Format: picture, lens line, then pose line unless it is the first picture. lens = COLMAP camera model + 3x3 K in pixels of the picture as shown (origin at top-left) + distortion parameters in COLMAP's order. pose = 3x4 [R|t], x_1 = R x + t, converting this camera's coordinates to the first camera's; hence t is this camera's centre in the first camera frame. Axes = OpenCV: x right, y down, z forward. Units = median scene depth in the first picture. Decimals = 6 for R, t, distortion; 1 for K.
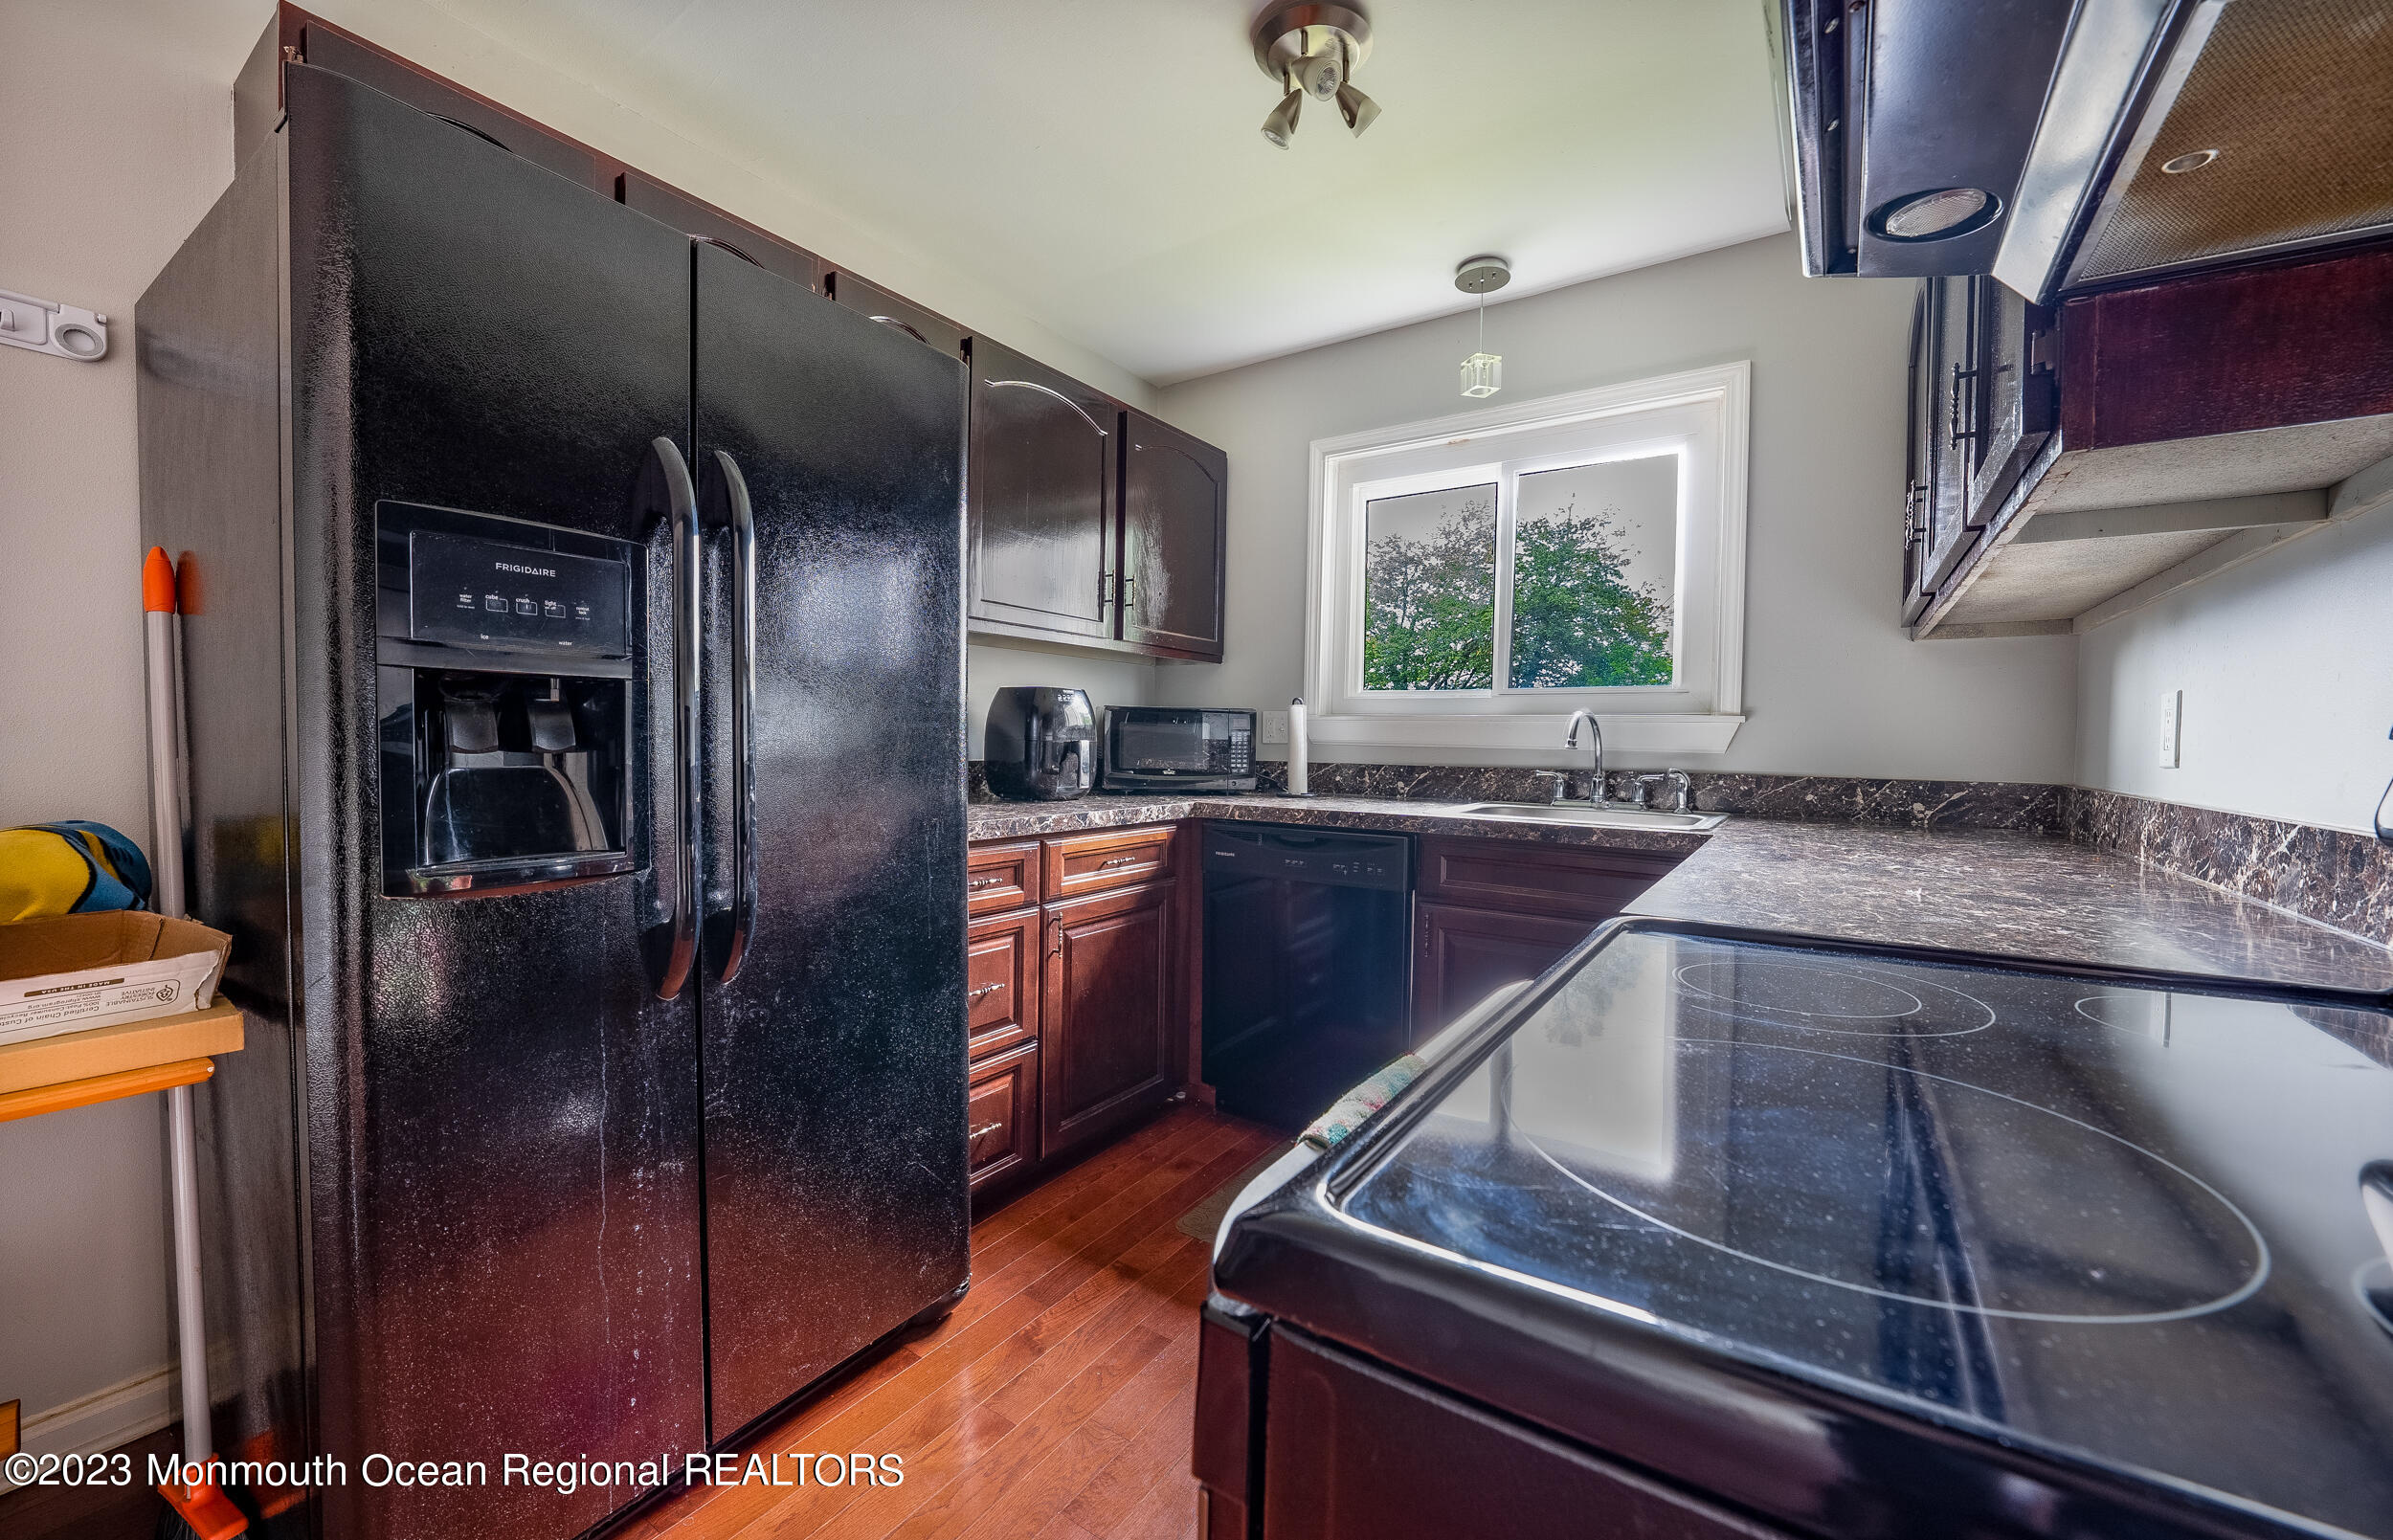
lens RADIAL K [[933.3, 0, 1160.4], [0, 933.3, 763.1], [0, 0, 1]] dist [-0.008464, 0.000163]
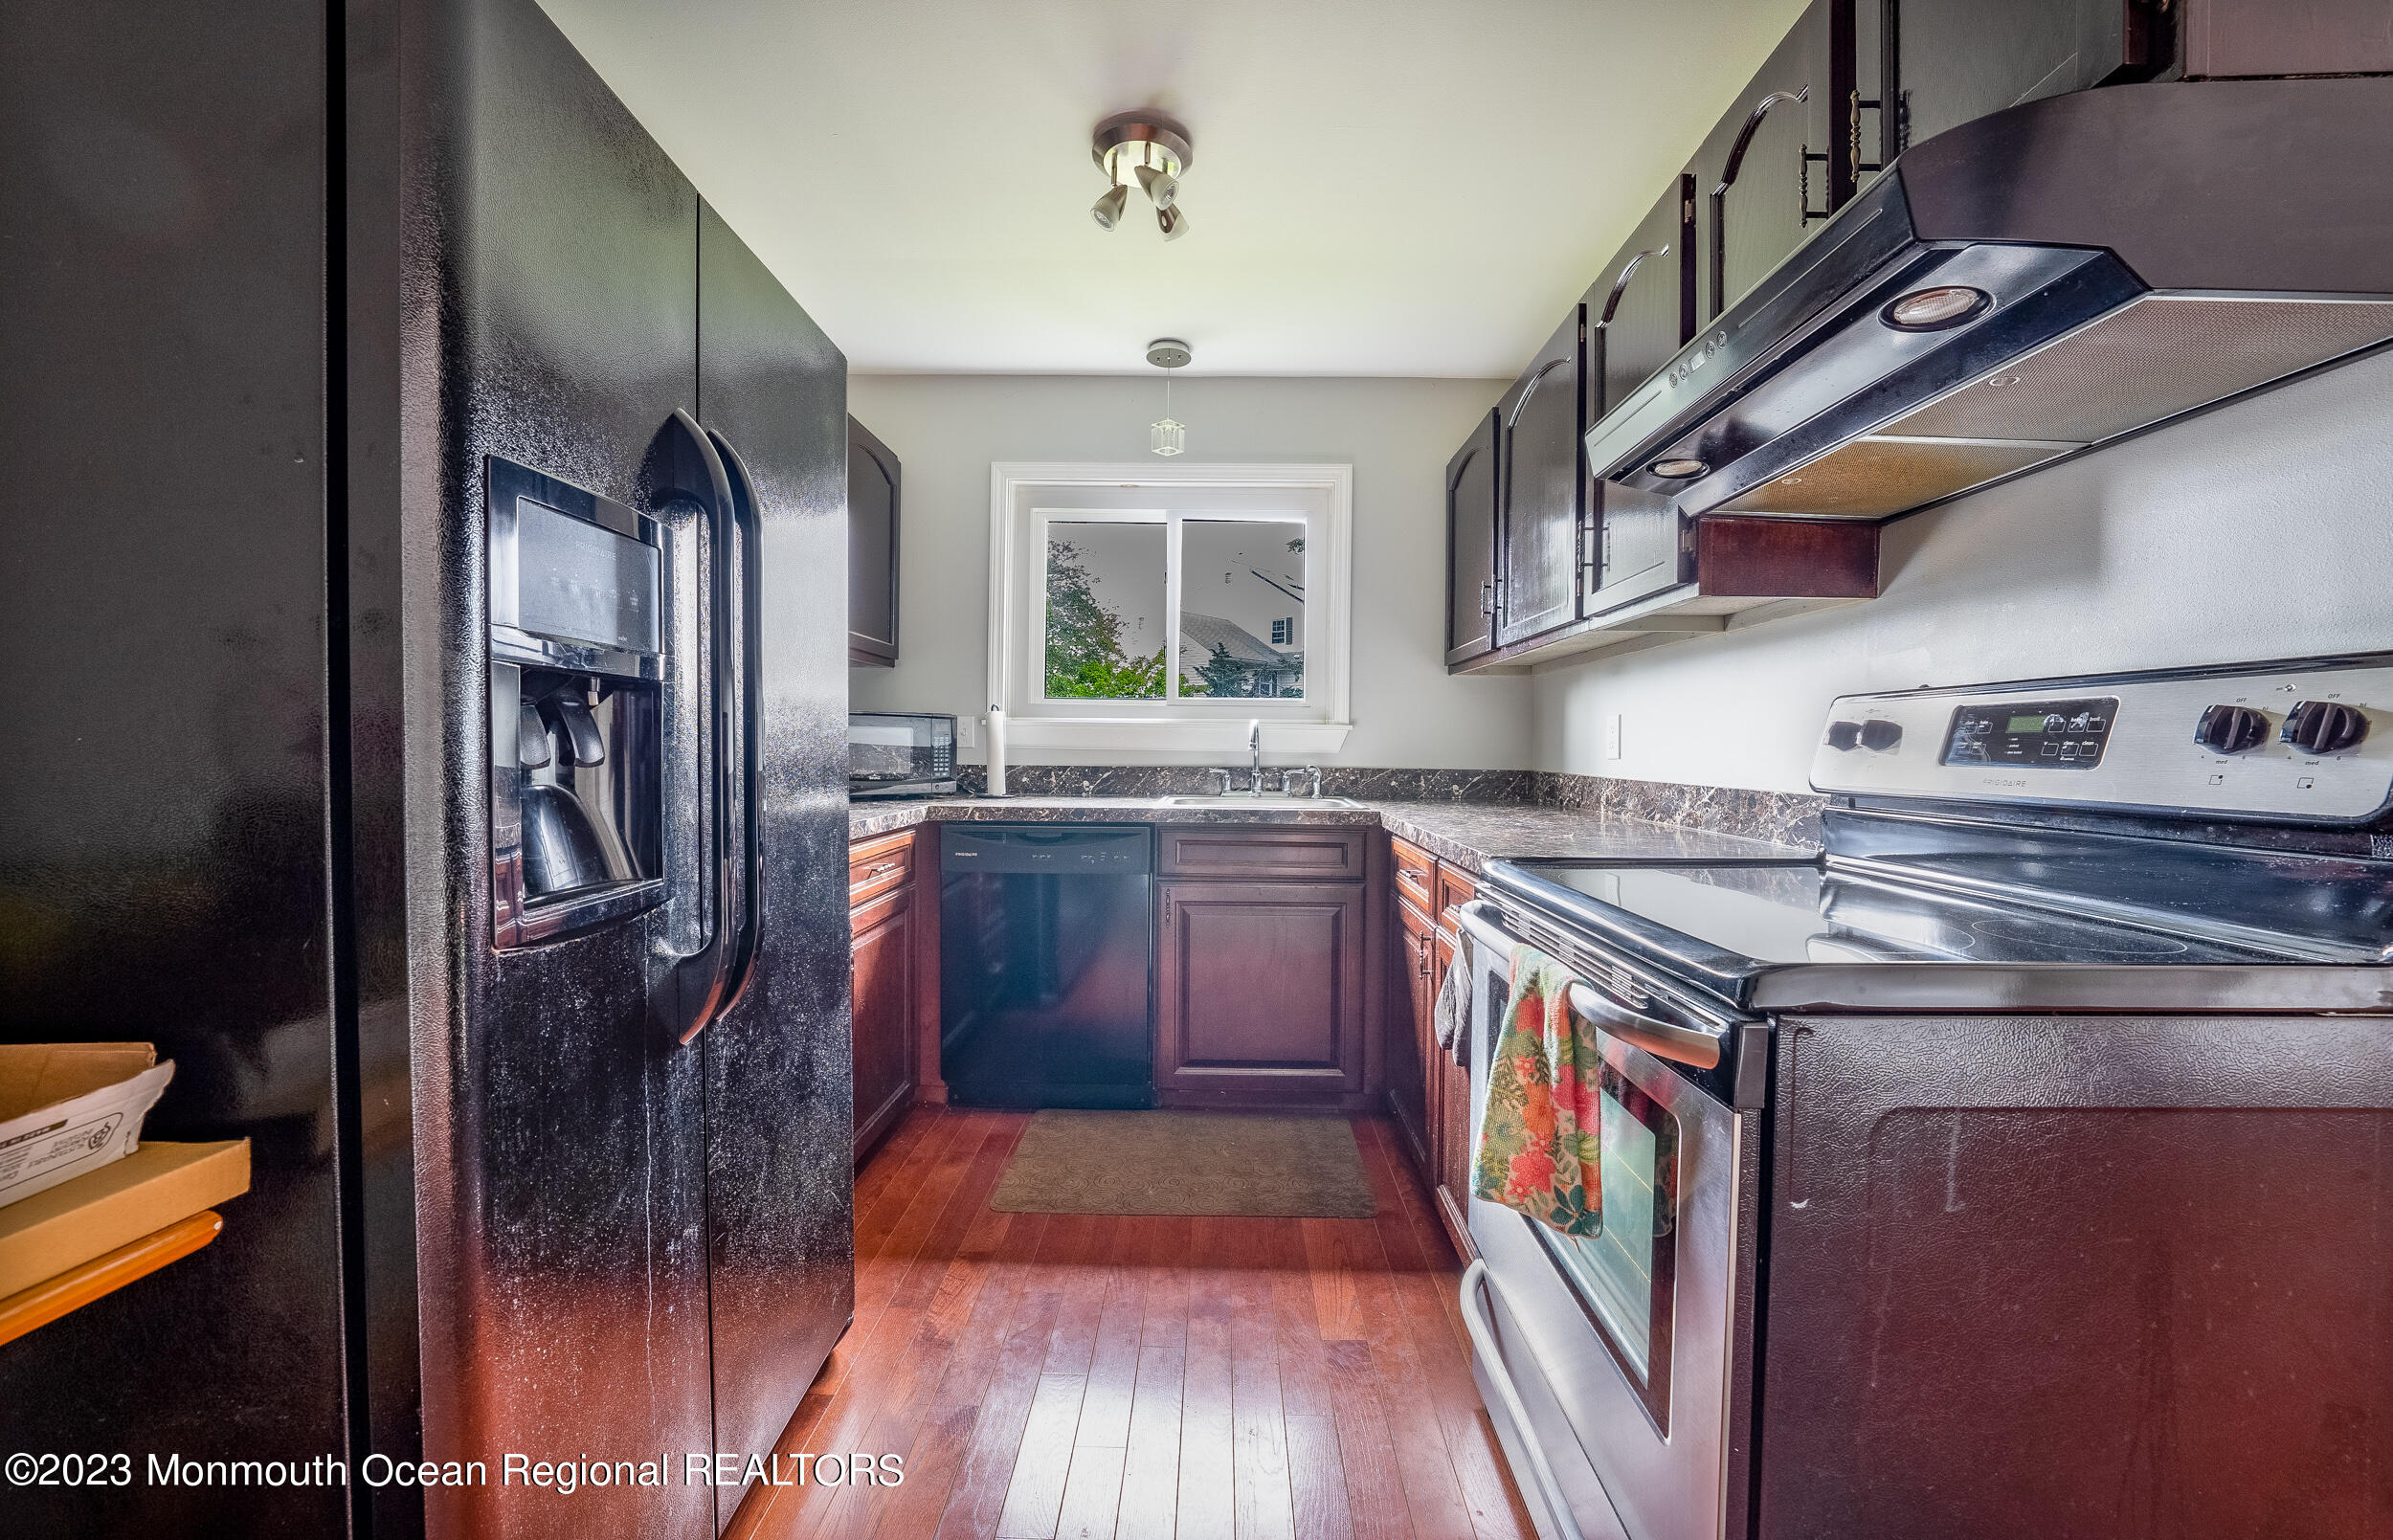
lens RADIAL K [[929.3, 0, 1199.1], [0, 929.3, 760.1], [0, 0, 1]] dist [-0.000827, 0.000612]
pose [[0.826364, -0.014439, 0.562951, -0.312736], [0.017171, 0.999852, 0.000439, -0.003836], [-0.562874, 0.009303, 0.826490, -0.002541]]
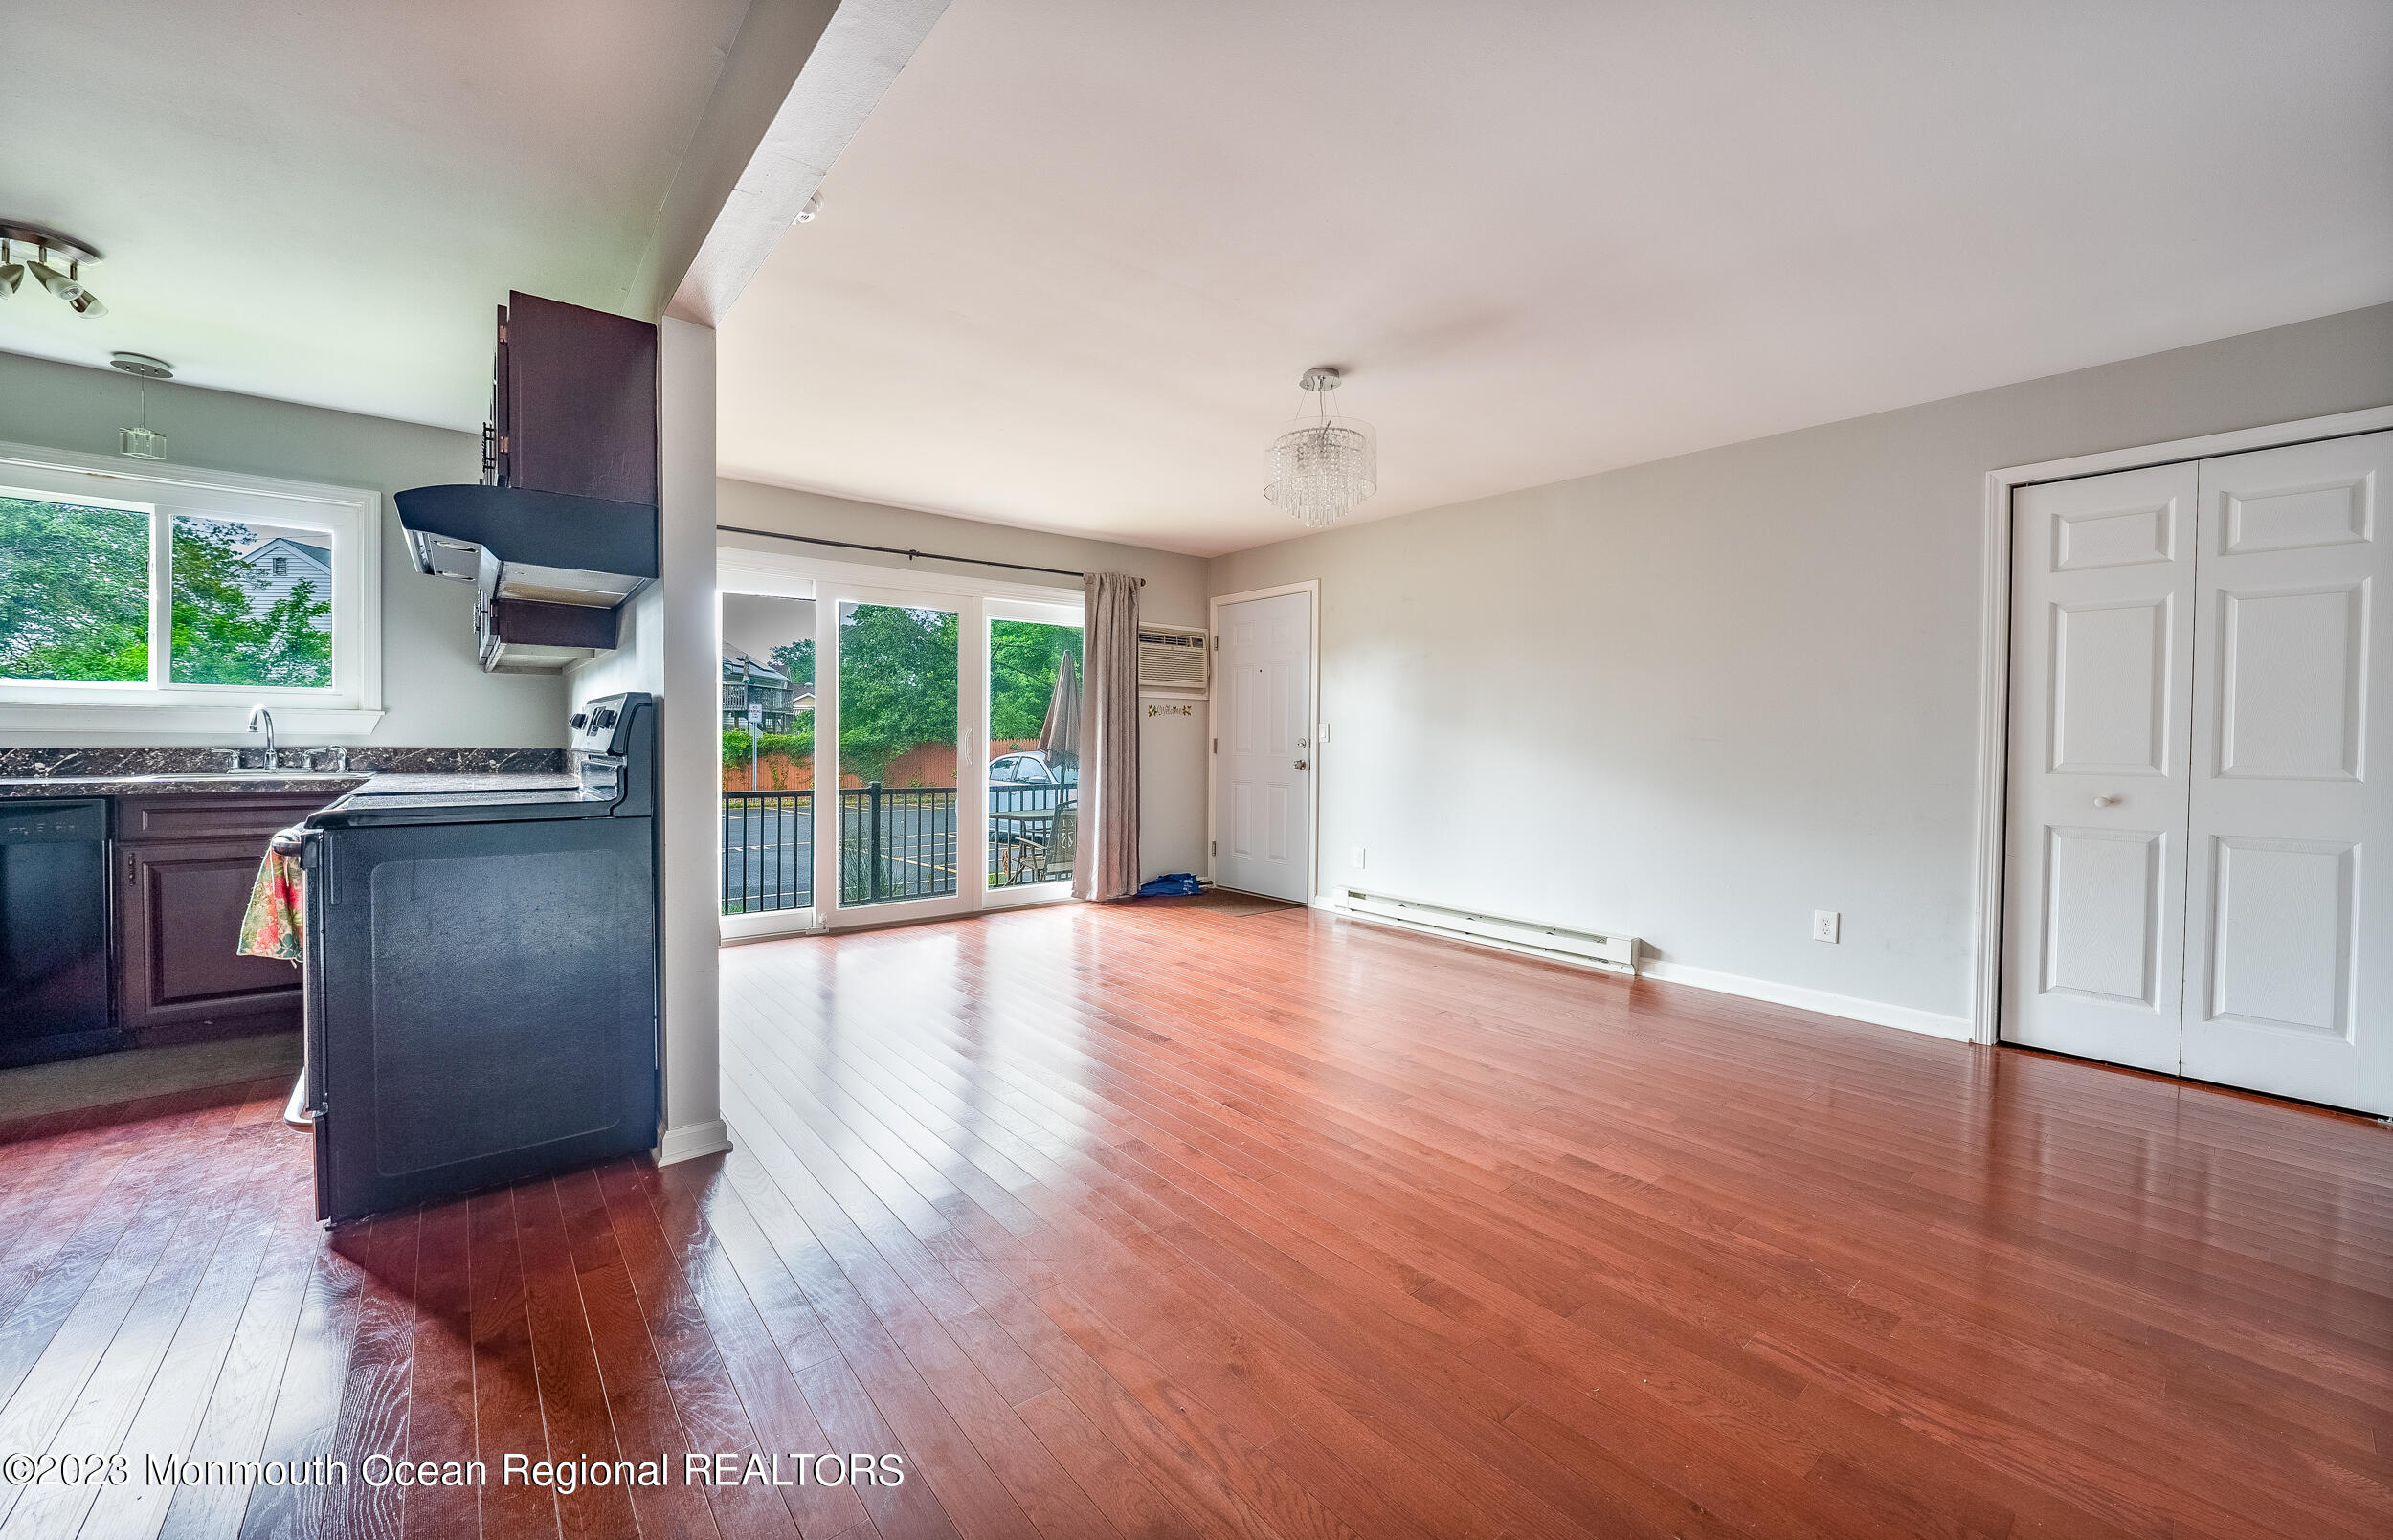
lens RADIAL K [[929.3, 0, 1199.1], [0, 929.3, 760.1], [0, 0, 1]] dist [-0.000827, 0.000612]
pose [[0.269346, -0.032130, 0.962507, -0.536503], [0.021632, 0.999393, 0.027308, 0.019811], [-0.962801, 0.013466, 0.269877, -0.783628]]
